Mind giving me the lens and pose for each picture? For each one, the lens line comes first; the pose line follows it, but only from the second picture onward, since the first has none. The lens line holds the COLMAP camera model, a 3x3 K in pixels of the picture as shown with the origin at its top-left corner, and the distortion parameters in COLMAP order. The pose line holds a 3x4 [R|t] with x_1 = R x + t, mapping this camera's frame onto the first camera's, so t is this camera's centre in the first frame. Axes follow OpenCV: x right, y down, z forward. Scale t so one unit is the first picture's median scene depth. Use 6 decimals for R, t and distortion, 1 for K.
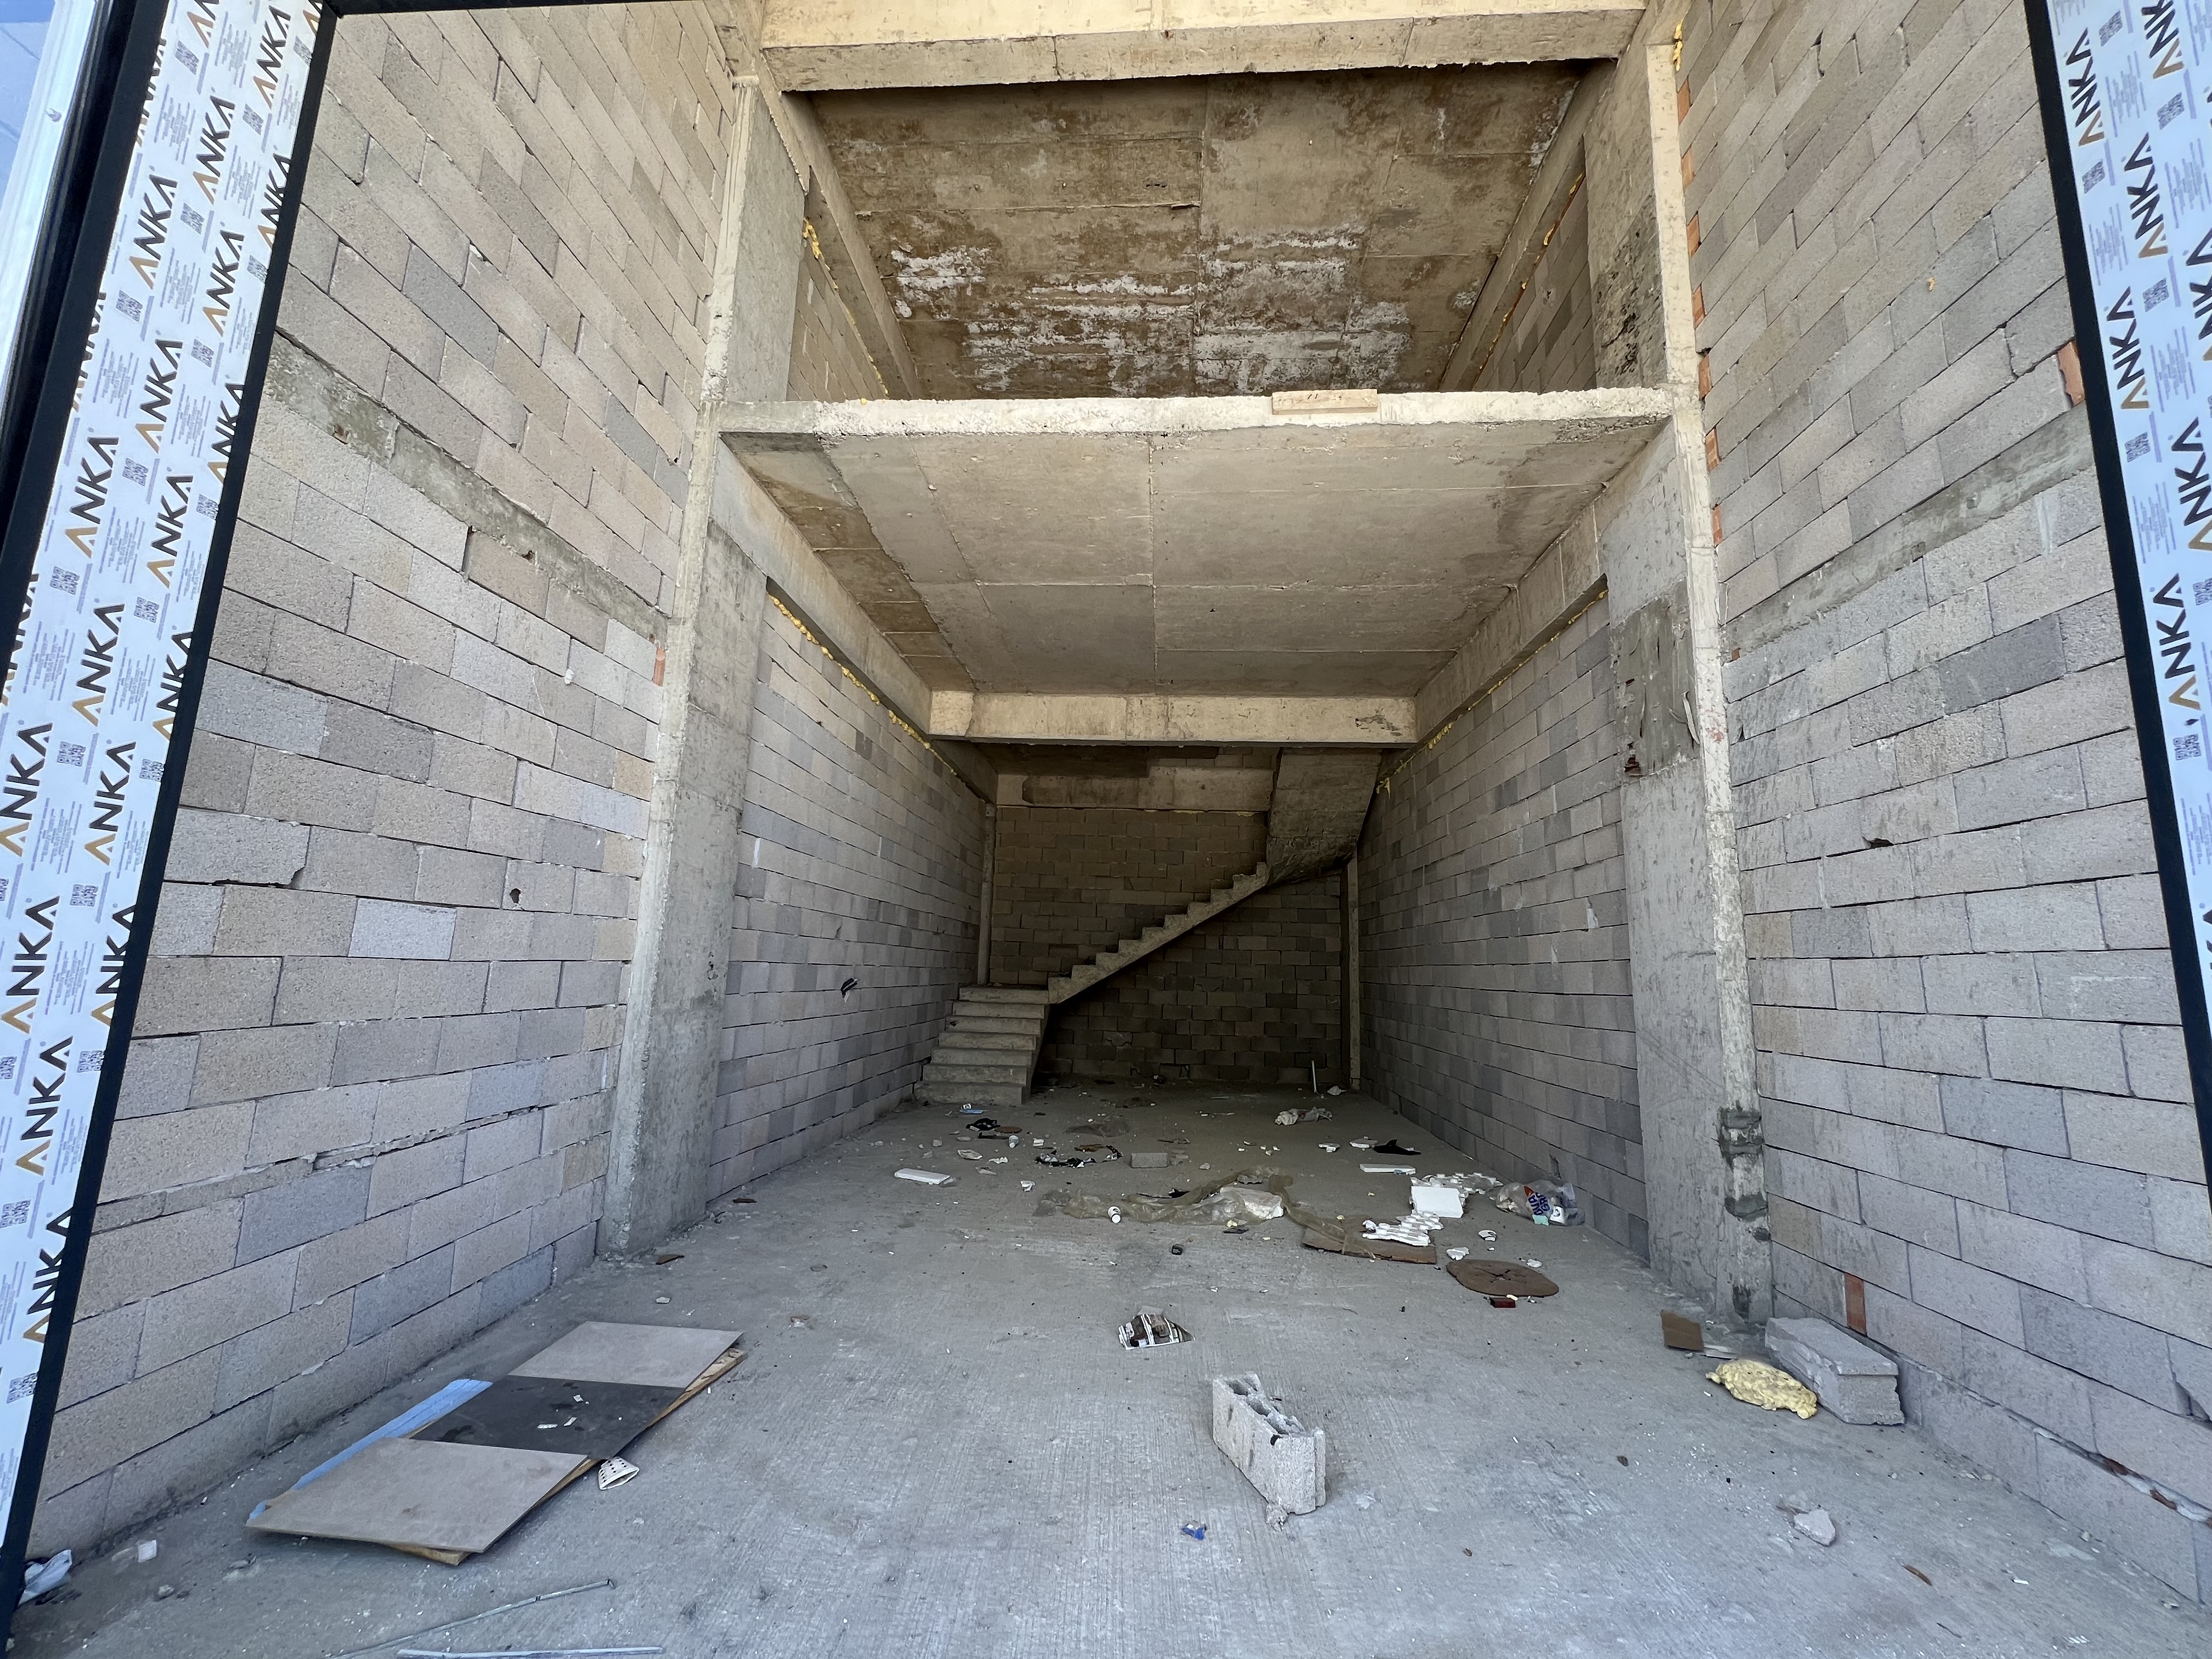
lens RADIAL K [[883.7, 0, 1103.8], [0, 883.7, 829.7], [0, 0, 1]] dist [-0.000948, 0.000104]
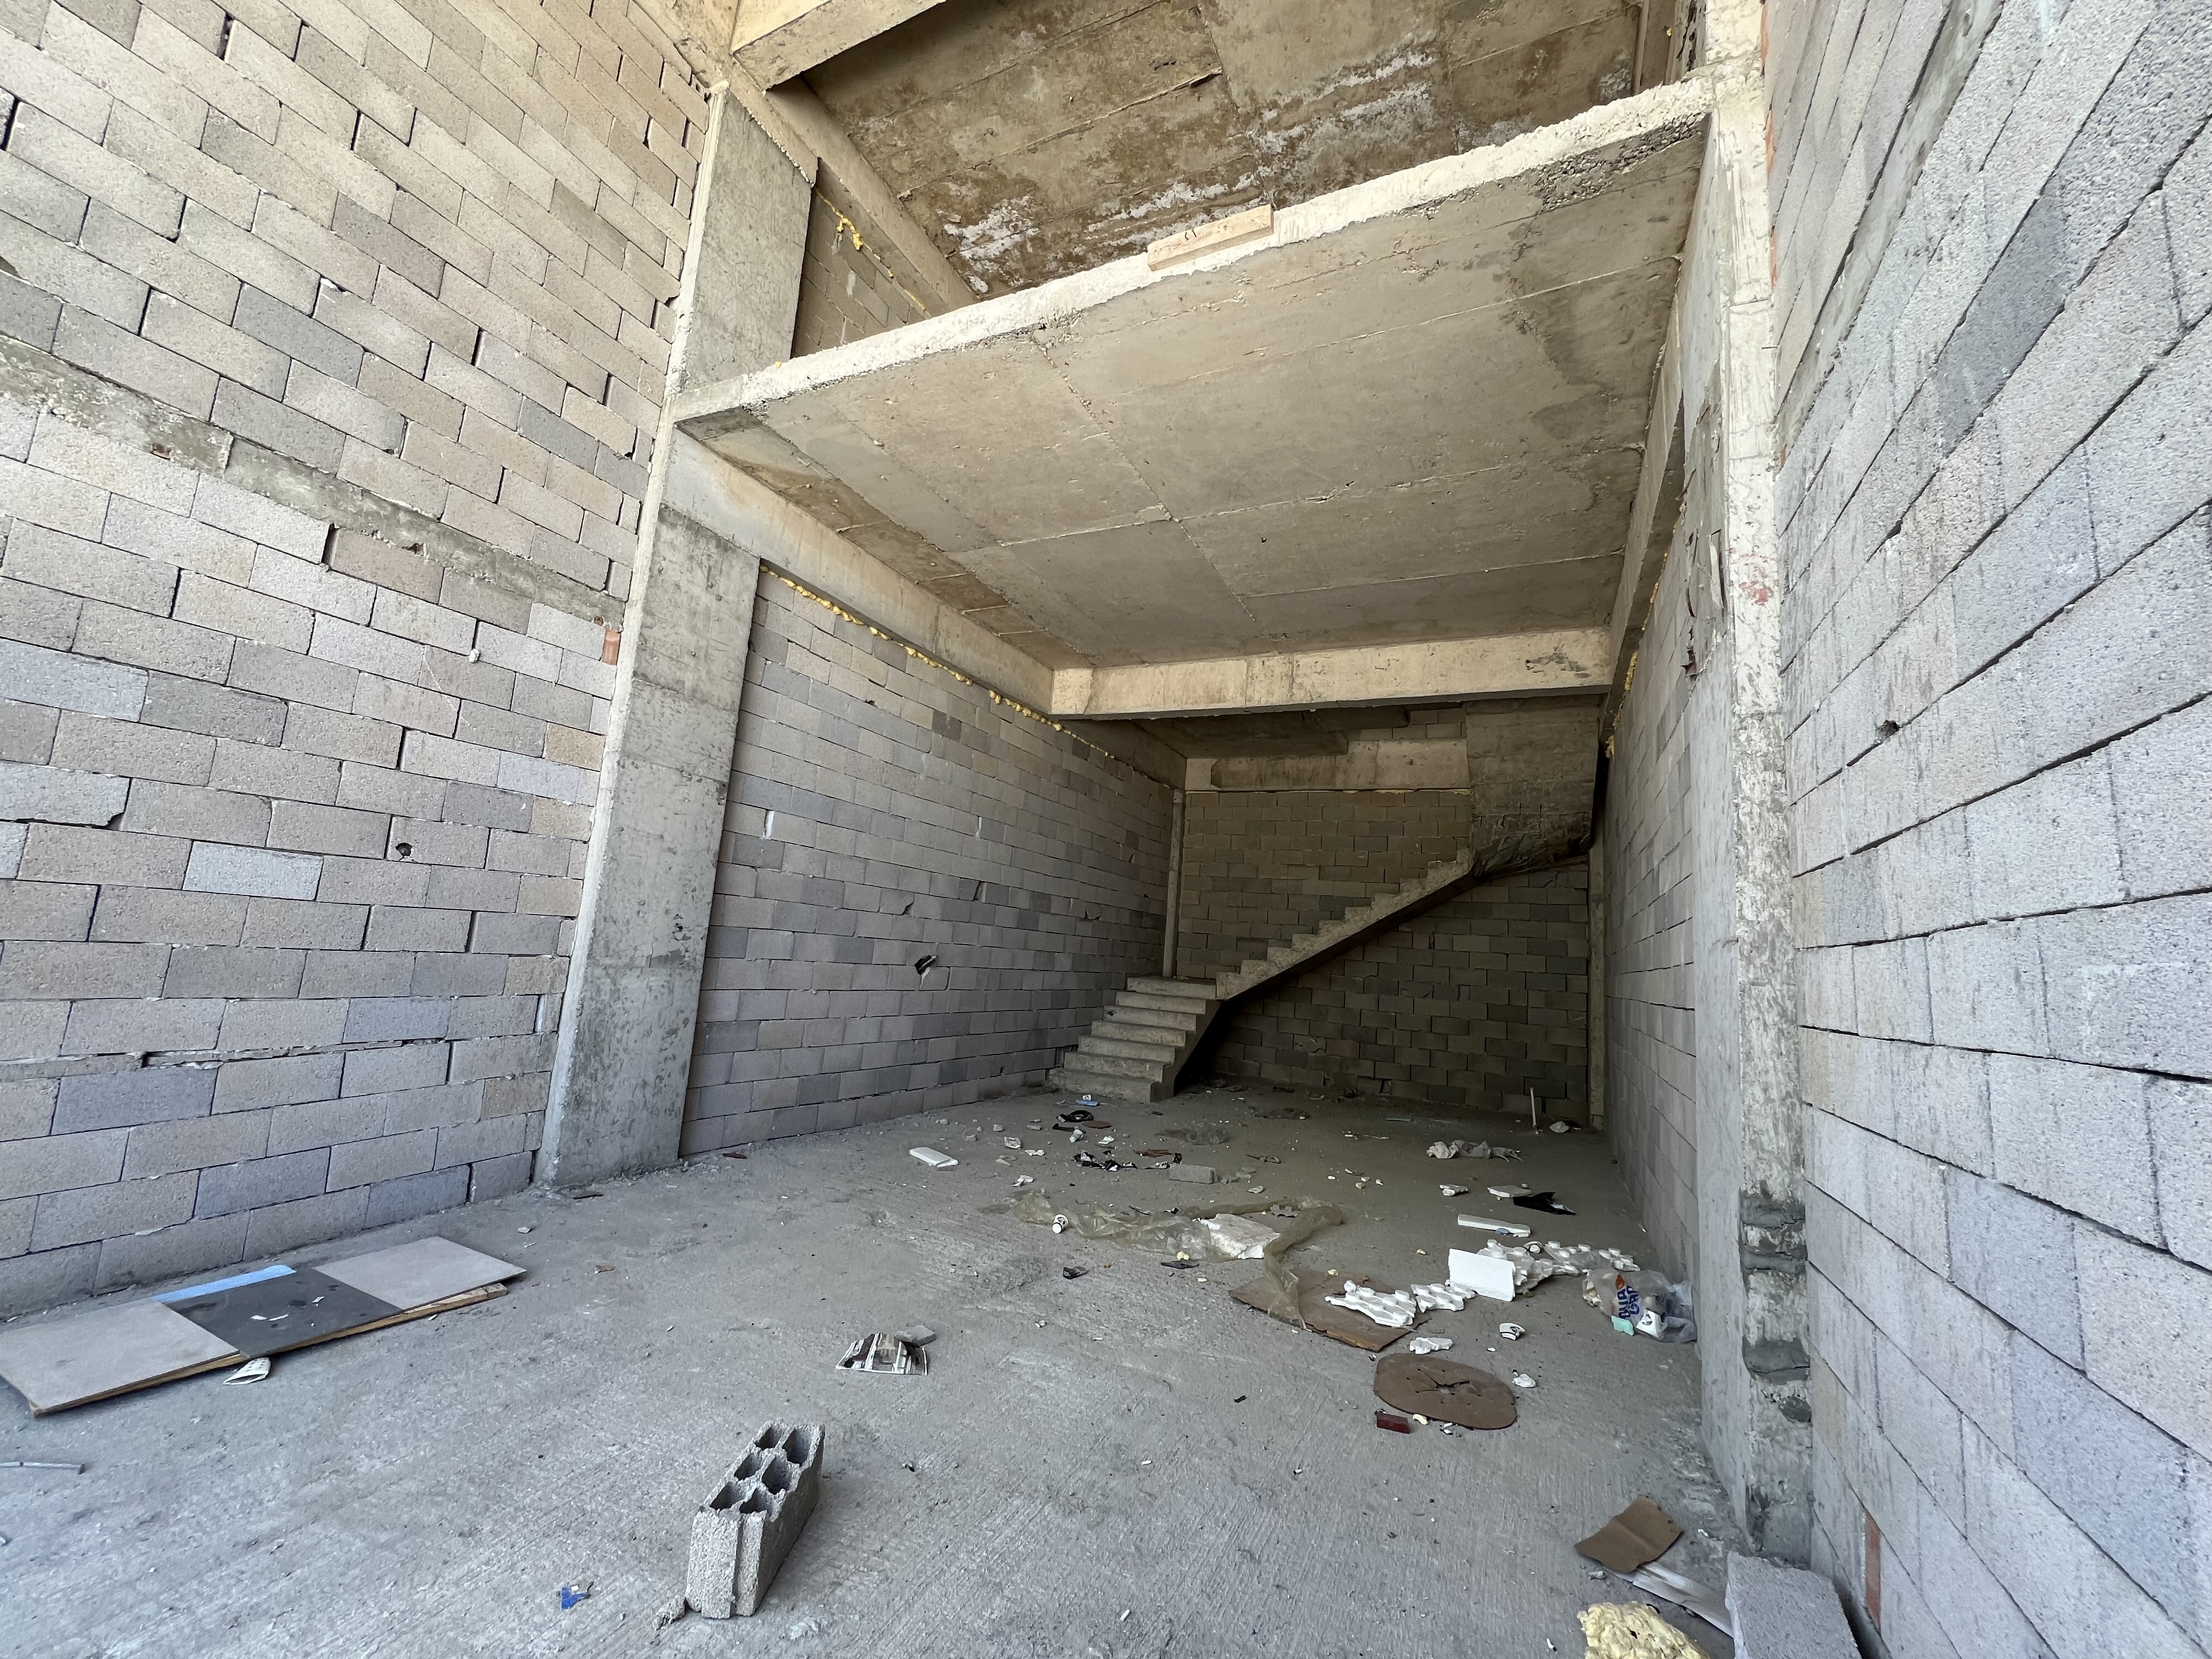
lens RADIAL K [[883.7, 0, 1103.8], [0, 883.7, 829.7], [0, 0, 1]] dist [-0.000948, 0.000104]
pose [[0.925478, -0.014675, -0.378517, 0.442888], [0.013625, 0.999892, -0.005453, 0.051067], [0.378557, -0.000111, 0.925578, 0.219625]]
